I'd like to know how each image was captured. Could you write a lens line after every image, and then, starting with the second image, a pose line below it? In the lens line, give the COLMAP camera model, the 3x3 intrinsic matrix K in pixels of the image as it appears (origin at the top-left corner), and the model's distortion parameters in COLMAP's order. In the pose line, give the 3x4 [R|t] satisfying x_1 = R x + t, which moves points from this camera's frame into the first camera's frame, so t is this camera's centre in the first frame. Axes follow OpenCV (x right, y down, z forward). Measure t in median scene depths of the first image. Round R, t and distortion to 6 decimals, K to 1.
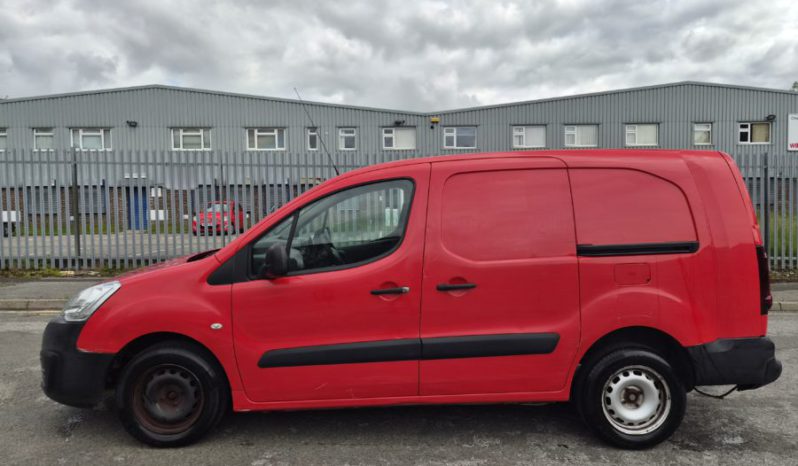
lens RADIAL K [[536.8, 0, 394.5], [0, 536.8, 230.9], [0, 0, 1]] dist [0.073061, -0.063605]
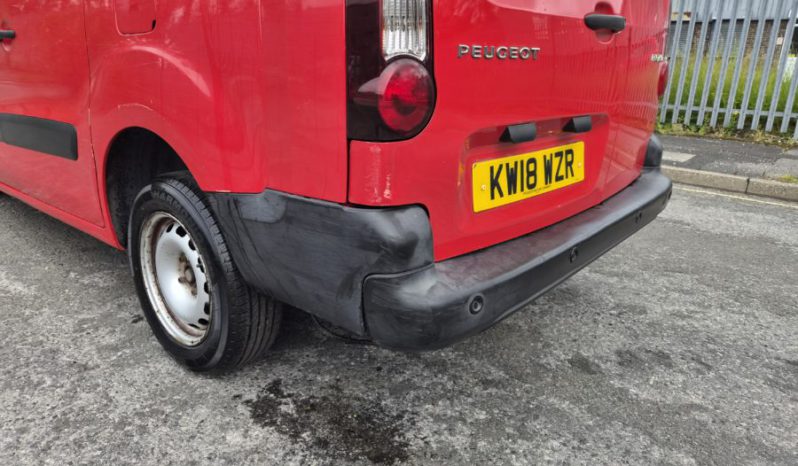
lens RADIAL K [[536.8, 0, 394.5], [0, 536.8, 230.9], [0, 0, 1]] dist [0.073061, -0.063605]
pose [[0.730379, 0.224116, -0.645227, 0.913318], [-0.058615, 0.961719, 0.267696, 0.121119], [0.680522, -0.157700, 0.715556, 0.789634]]
